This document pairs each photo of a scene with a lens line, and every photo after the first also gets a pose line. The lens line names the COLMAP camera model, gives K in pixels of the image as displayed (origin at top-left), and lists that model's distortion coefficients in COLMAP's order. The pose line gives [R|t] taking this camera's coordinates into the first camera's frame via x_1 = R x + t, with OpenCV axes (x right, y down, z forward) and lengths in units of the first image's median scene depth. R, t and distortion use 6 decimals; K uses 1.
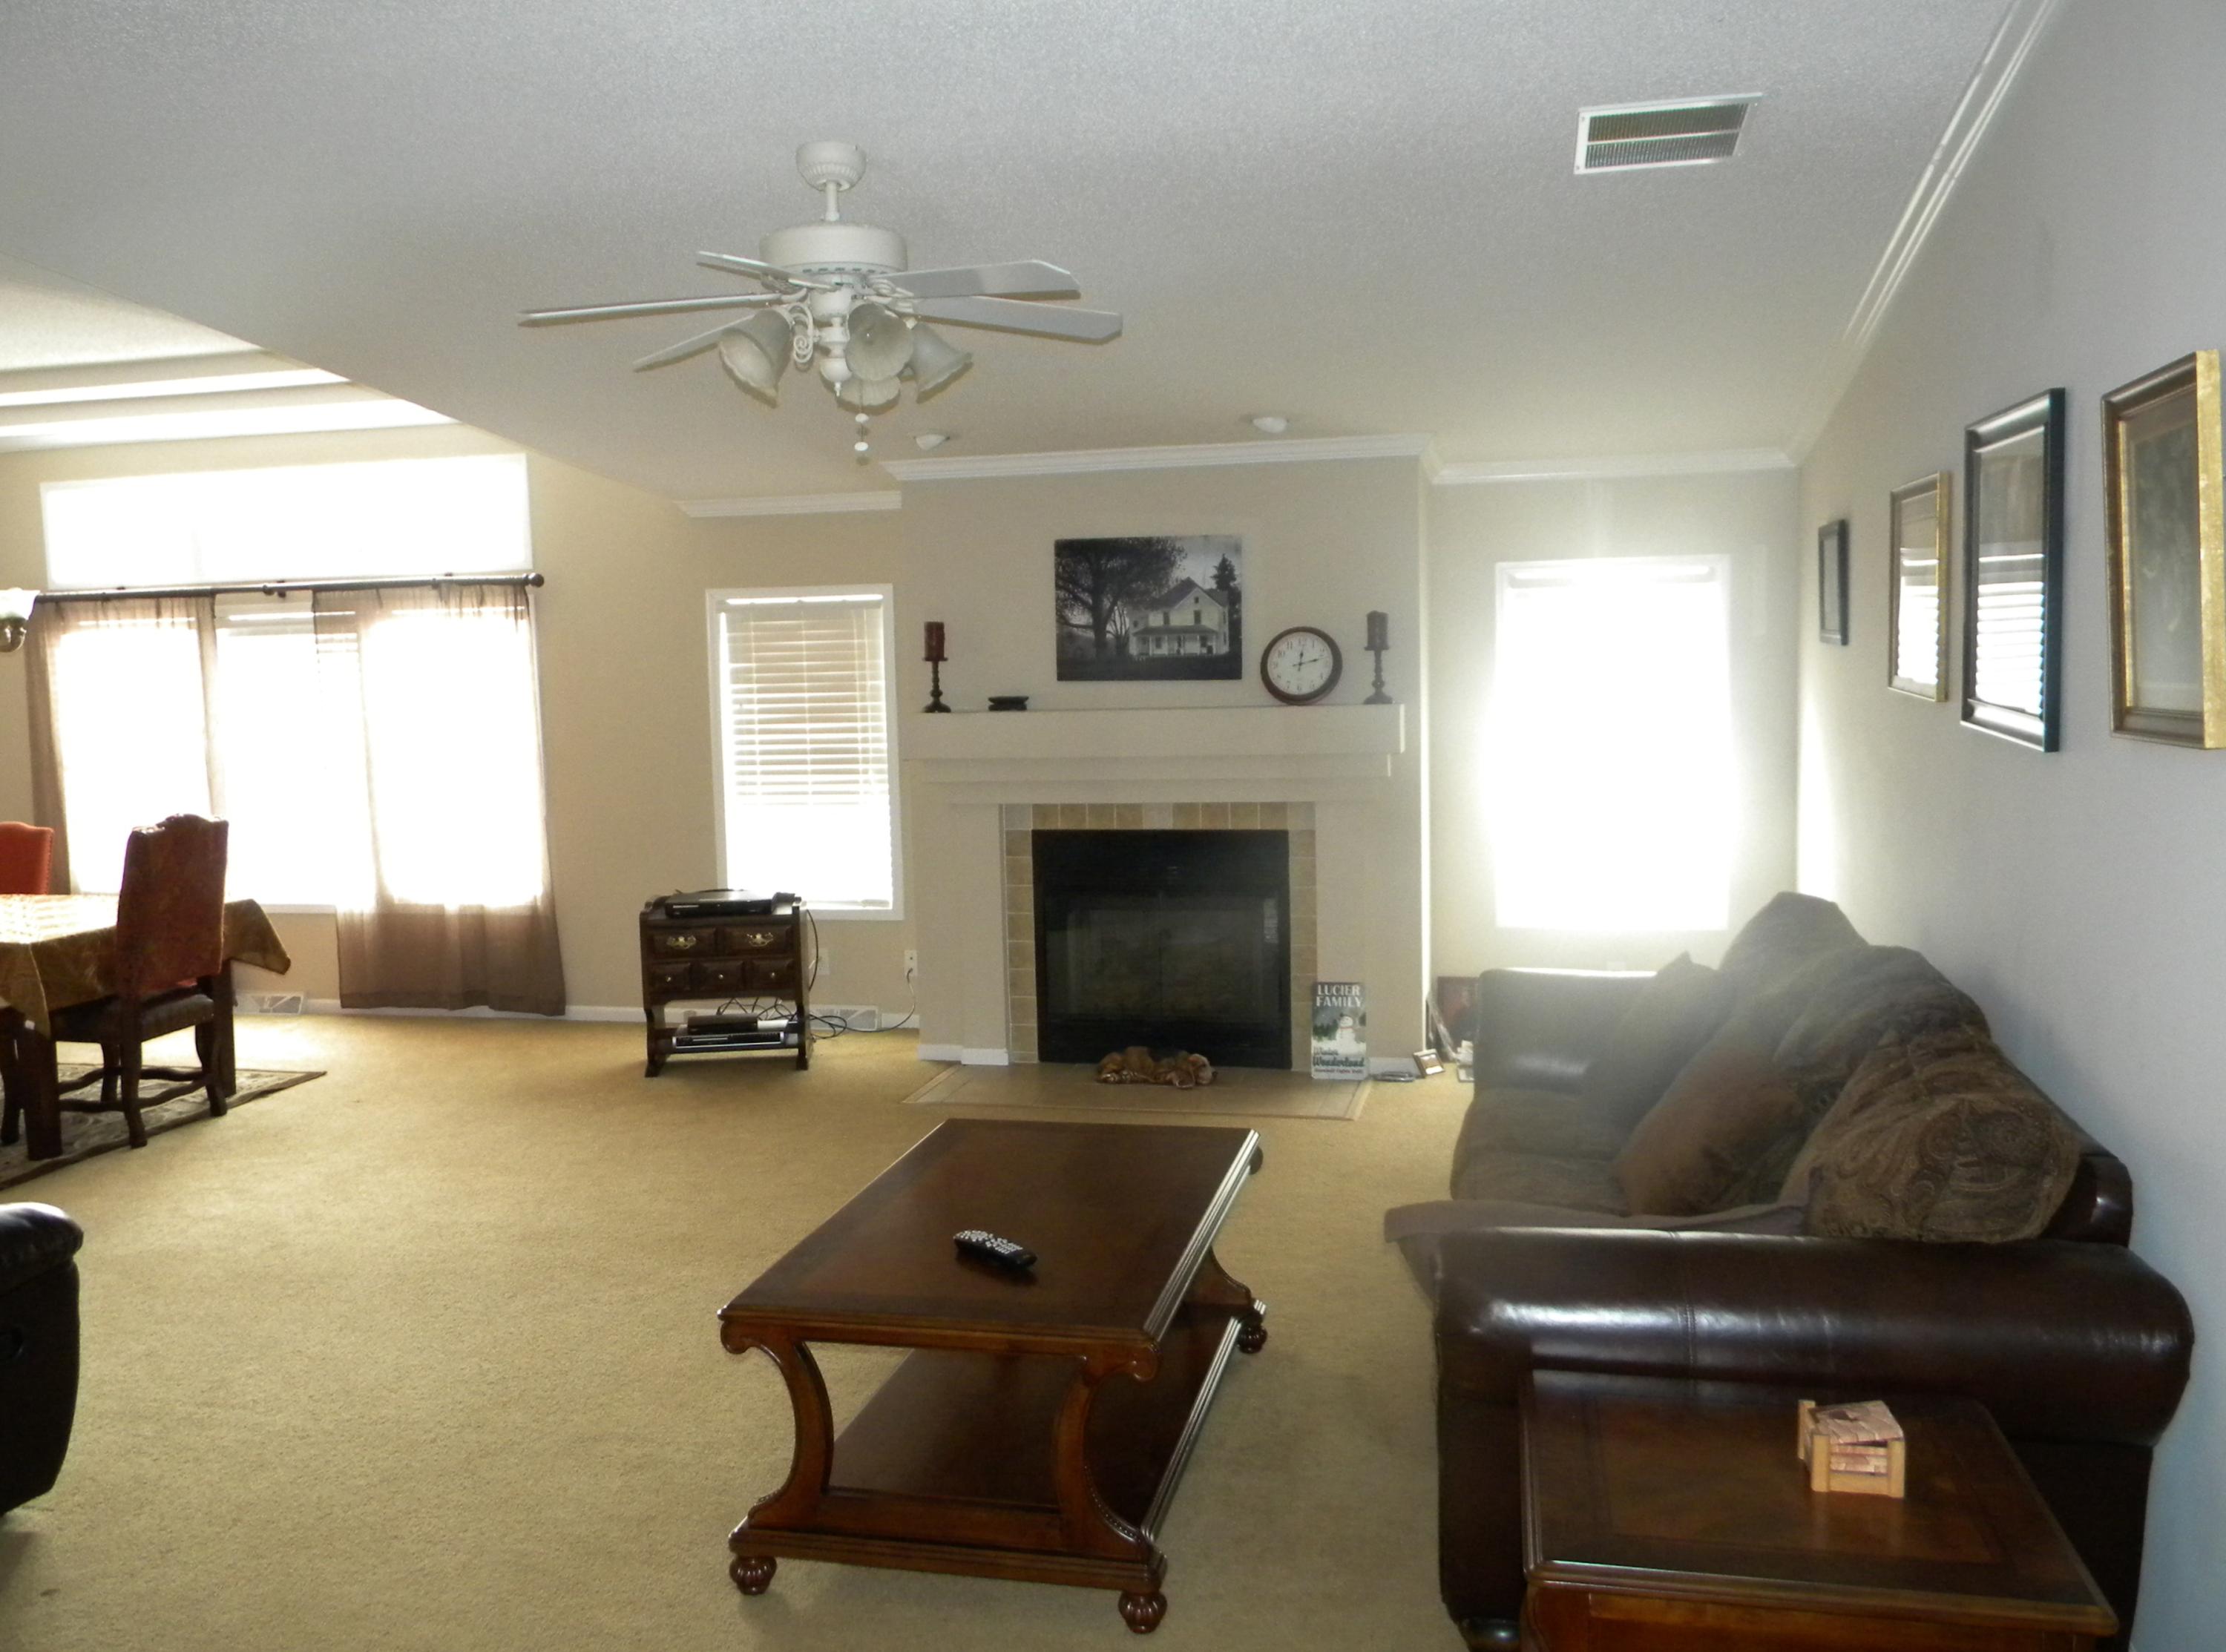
lens RADIAL K [[1862.7, 0, 1108.1], [0, 1862.7, 795.9], [0, 0, 1]] dist [-0.011285, -0.005998]
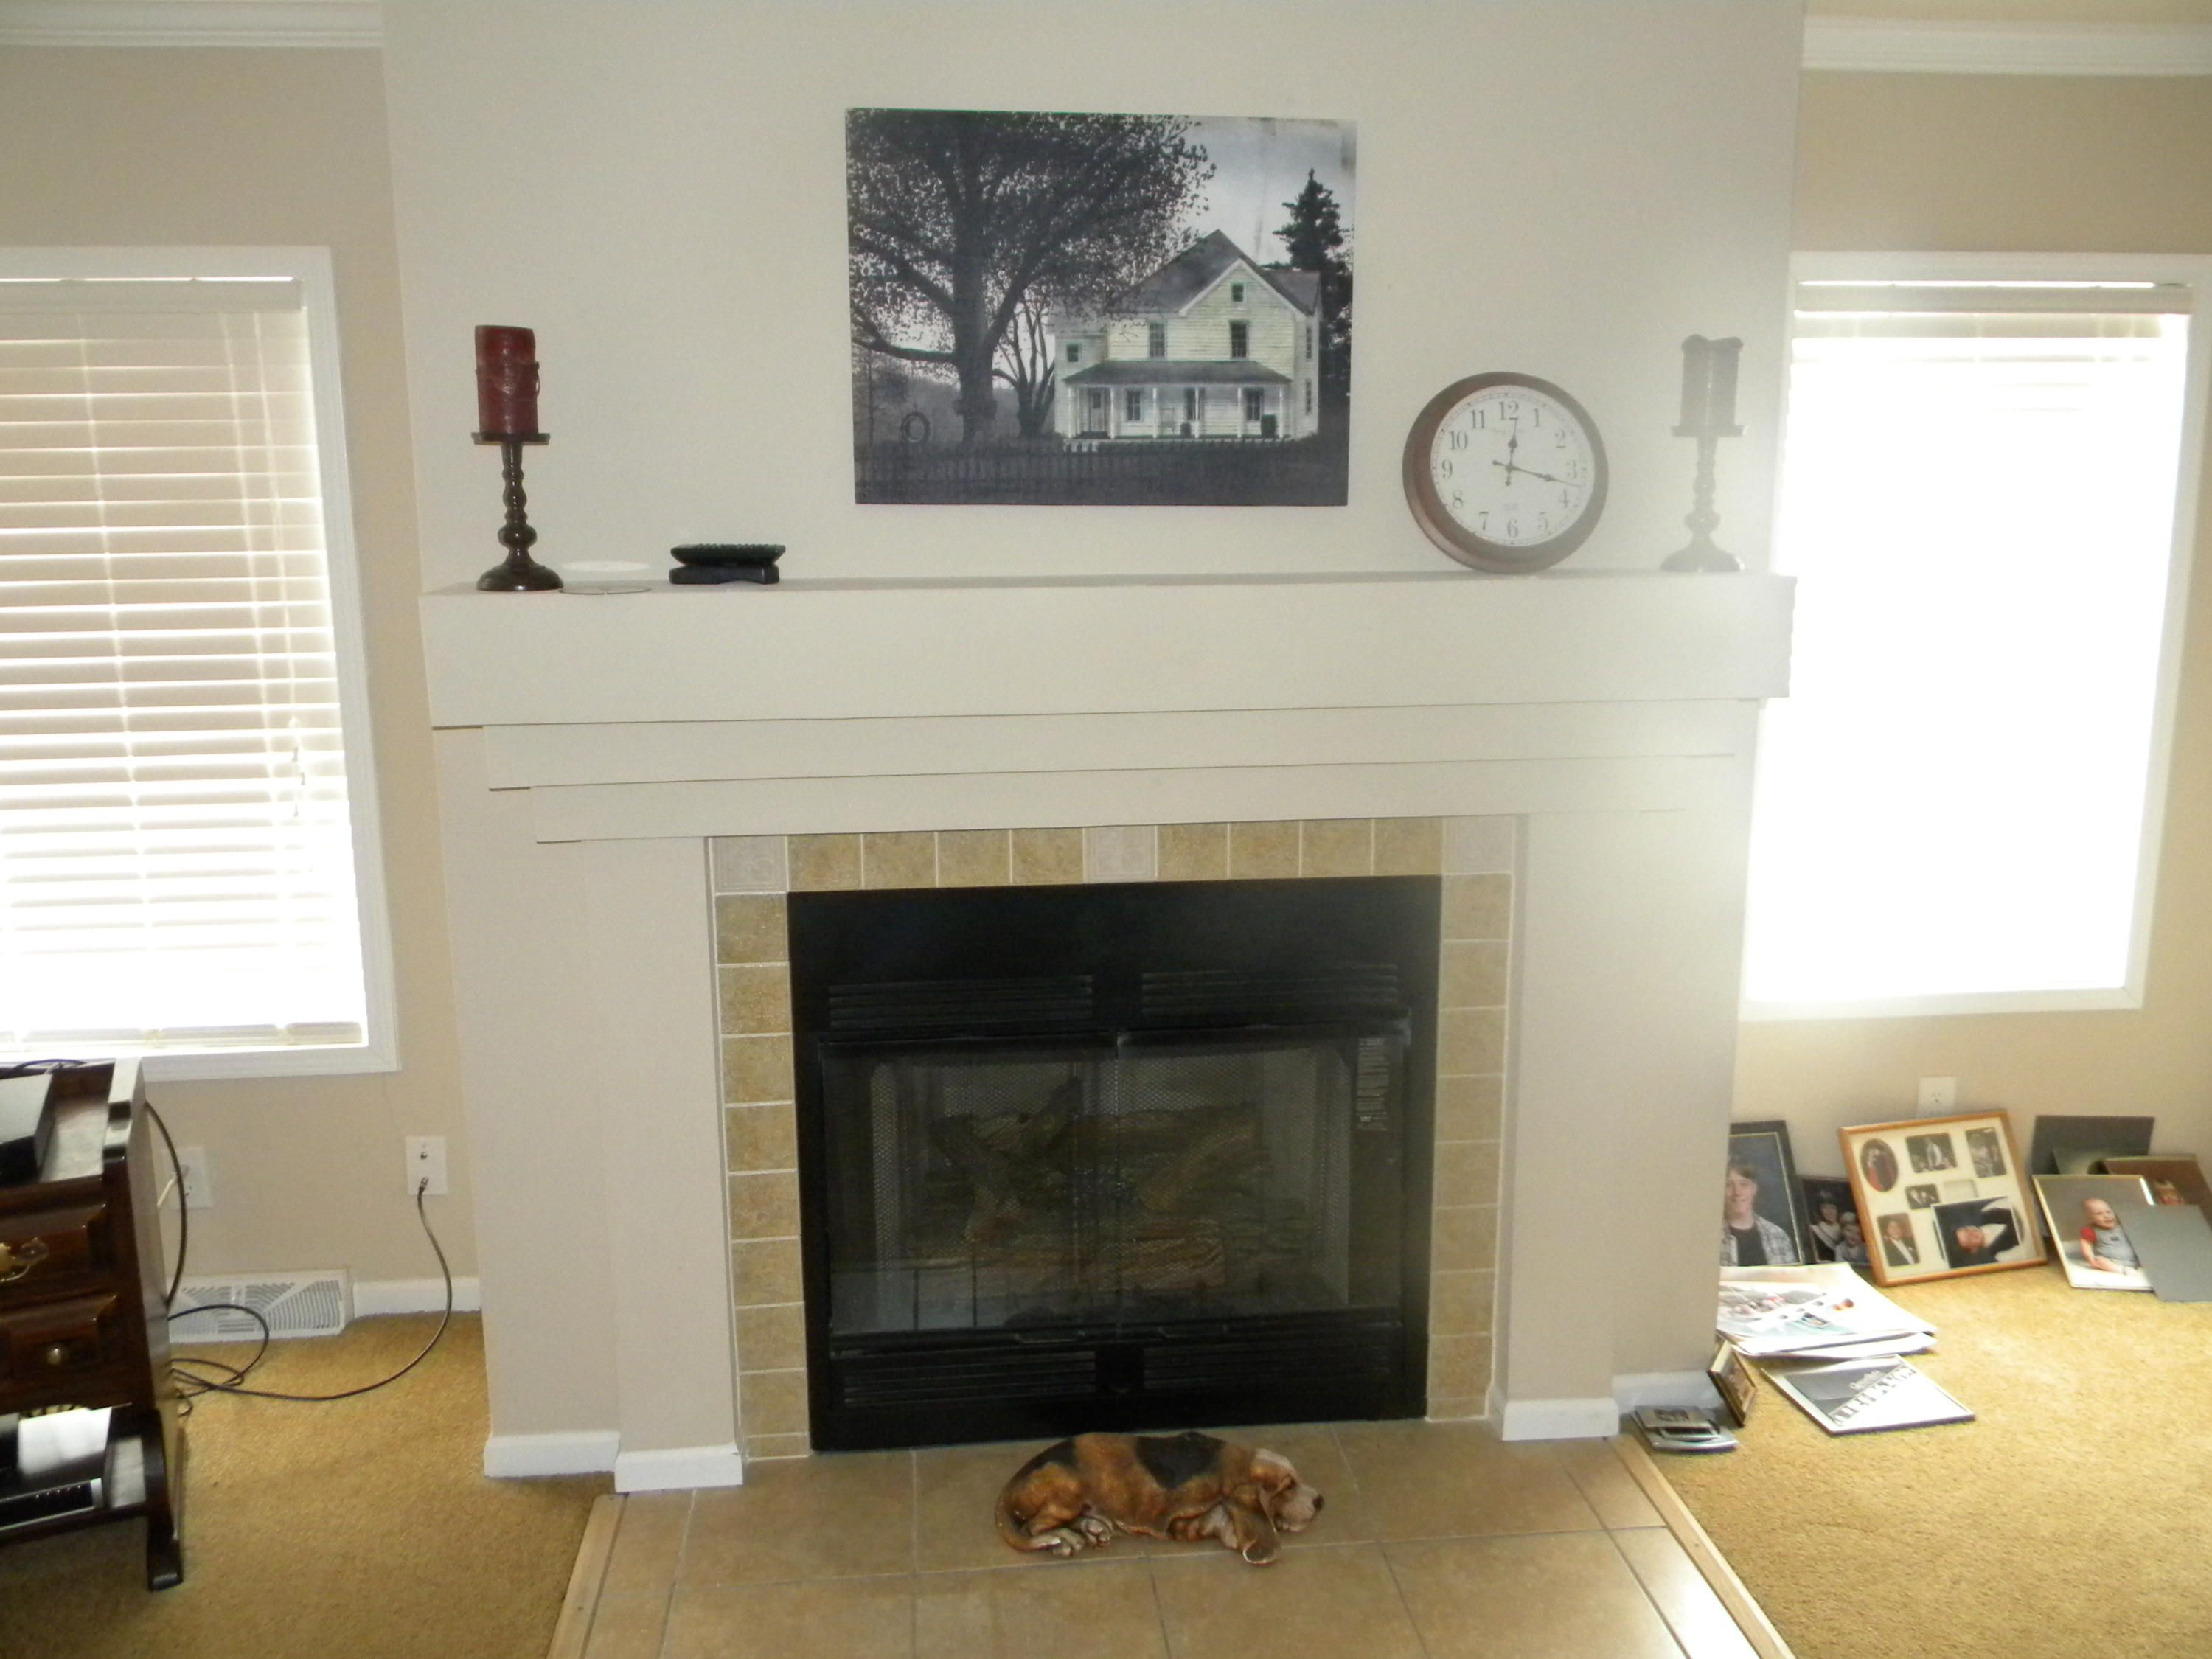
lens RADIAL K [[1836.9, 0, 1106.1], [0, 1836.9, 813.7], [0, 0, 1]] dist [-0.000307, -0.000540]
pose [[0.944234, -0.045607, 0.326100, -0.103817], [0.009973, 0.993868, 0.110121, -0.040196], [-0.329123, -0.100728, 0.938899, 0.635320]]
